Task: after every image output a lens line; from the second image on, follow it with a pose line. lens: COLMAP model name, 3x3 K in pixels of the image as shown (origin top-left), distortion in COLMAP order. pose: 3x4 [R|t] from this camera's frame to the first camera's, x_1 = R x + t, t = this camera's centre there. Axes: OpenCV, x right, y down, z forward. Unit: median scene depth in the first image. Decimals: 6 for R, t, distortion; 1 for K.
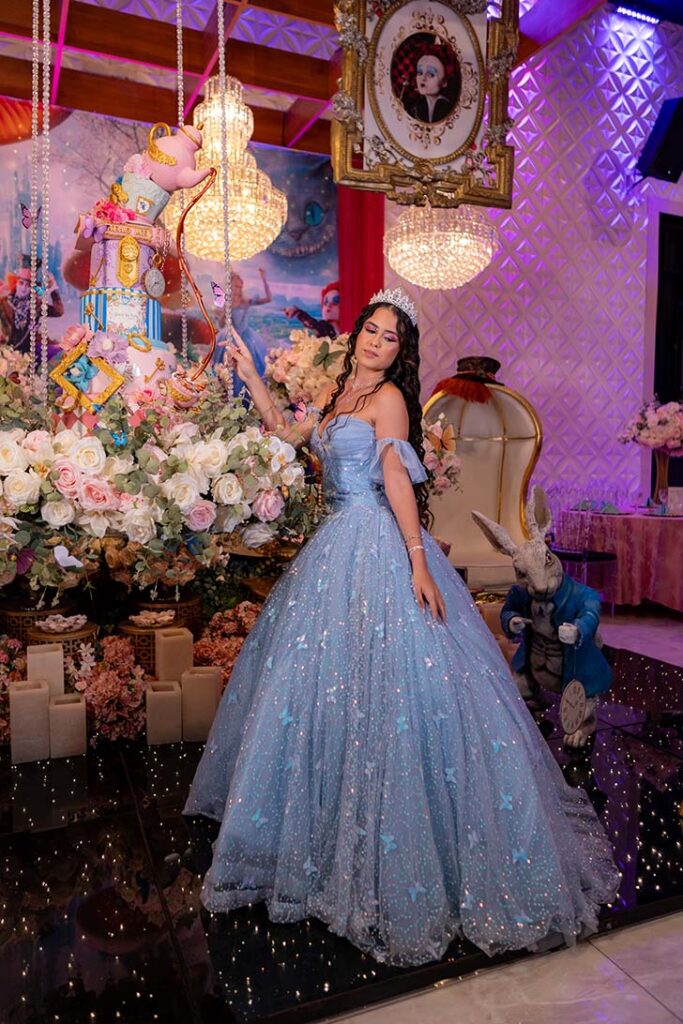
lens RADIAL K [[757.3, 0, 344.5], [0, 757.3, 513.7], [0, 0, 1]] dist [-0.014640, -0.003885]
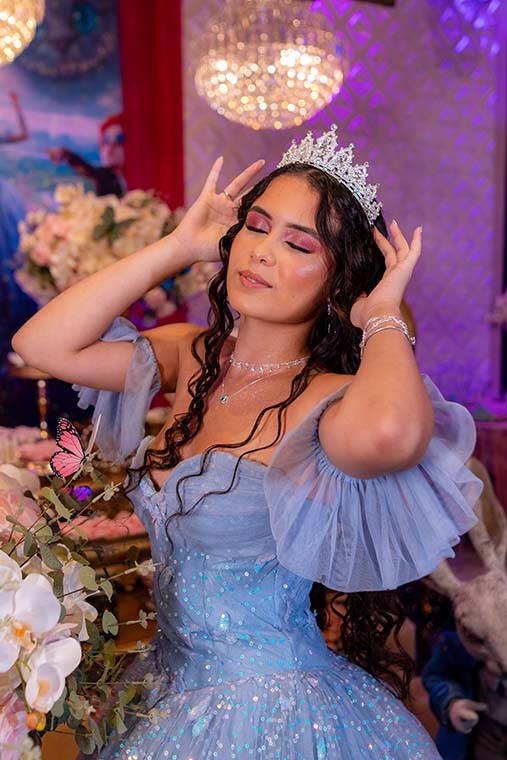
lens RADIAL K [[784.4, 0, 255.8], [0, 784.4, 404.3], [0, 0, 1]] dist [-0.013132, 0.000000]
pose [[0.987116, -0.033769, 0.156402, -0.010997], [0.025024, 0.998029, 0.057549, -0.081540], [-0.158037, -0.052894, 0.986016, 0.267686]]
